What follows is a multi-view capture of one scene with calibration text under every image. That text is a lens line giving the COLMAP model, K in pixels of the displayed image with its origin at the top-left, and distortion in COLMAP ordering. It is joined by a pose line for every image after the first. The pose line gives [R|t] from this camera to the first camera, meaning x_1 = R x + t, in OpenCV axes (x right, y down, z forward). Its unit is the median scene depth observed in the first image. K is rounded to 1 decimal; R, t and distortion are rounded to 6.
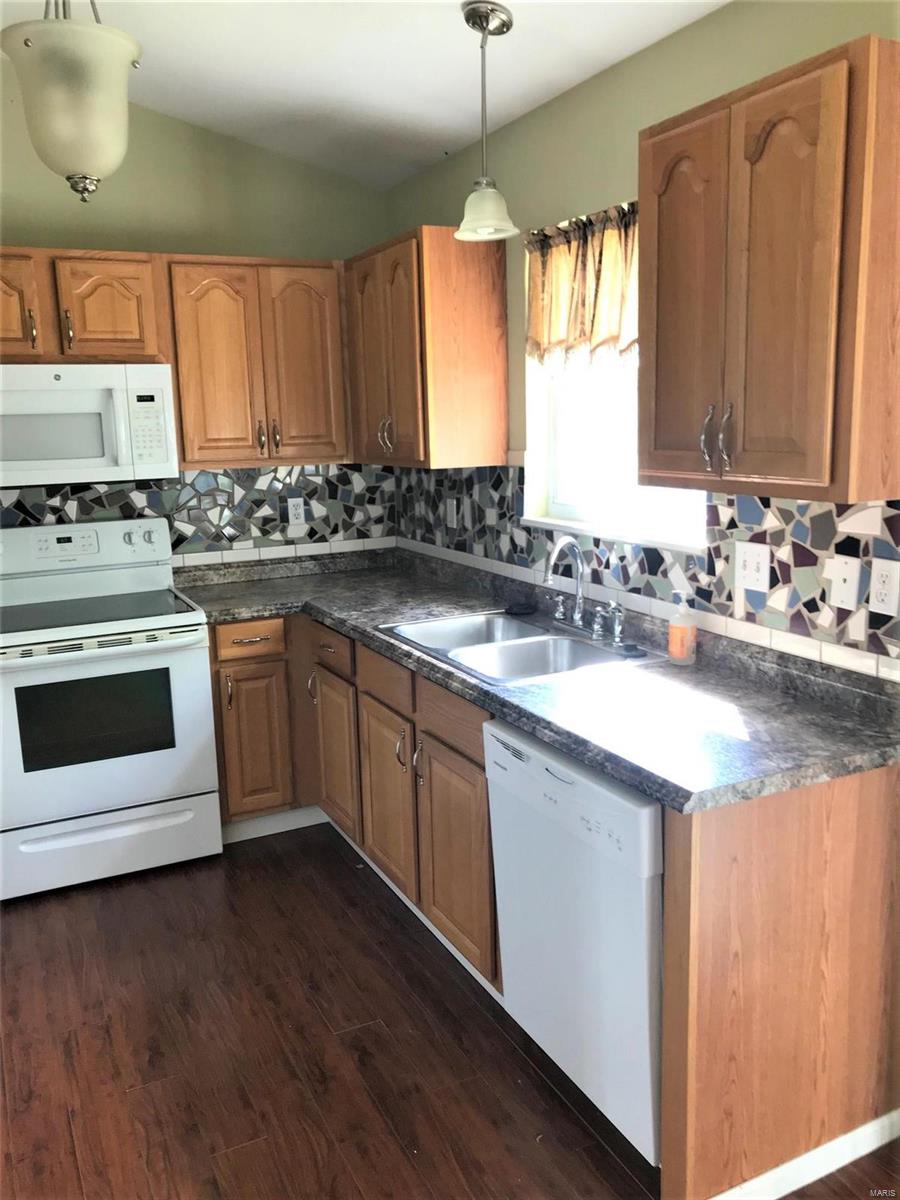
lens RADIAL K [[1014.1, 0, 454.5], [0, 1014.1, 597.7], [0, 0, 1]] dist [0.010372, -0.012737]
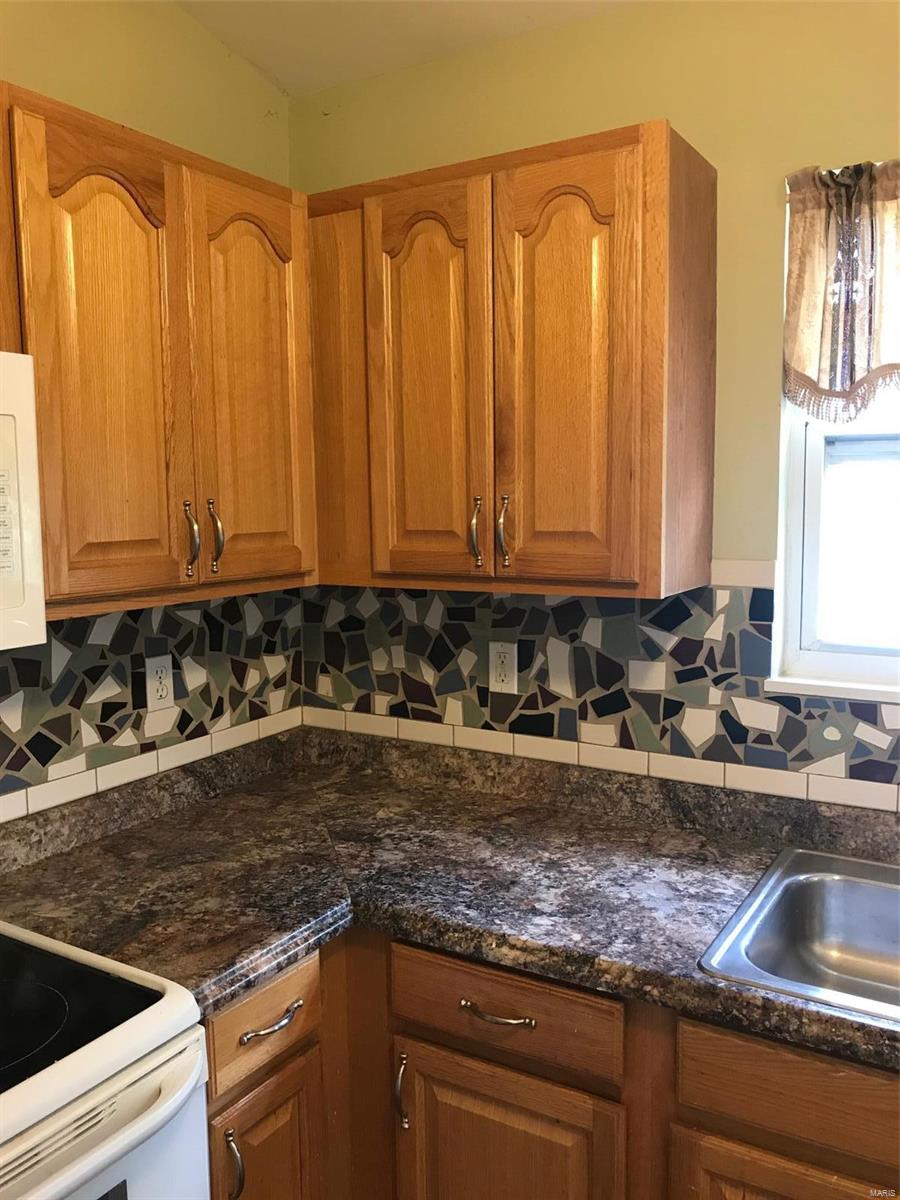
lens RADIAL K [[1014.1, 0, 448.0], [0, 1014.1, 594.4], [0, 0, 1]] dist [0.010372, -0.012737]
pose [[0.841276, -0.042976, 0.538894, -0.344598], [0.086221, 0.994742, -0.055271, -0.100582], [-0.533685, 0.092962, 0.840558, 0.573372]]
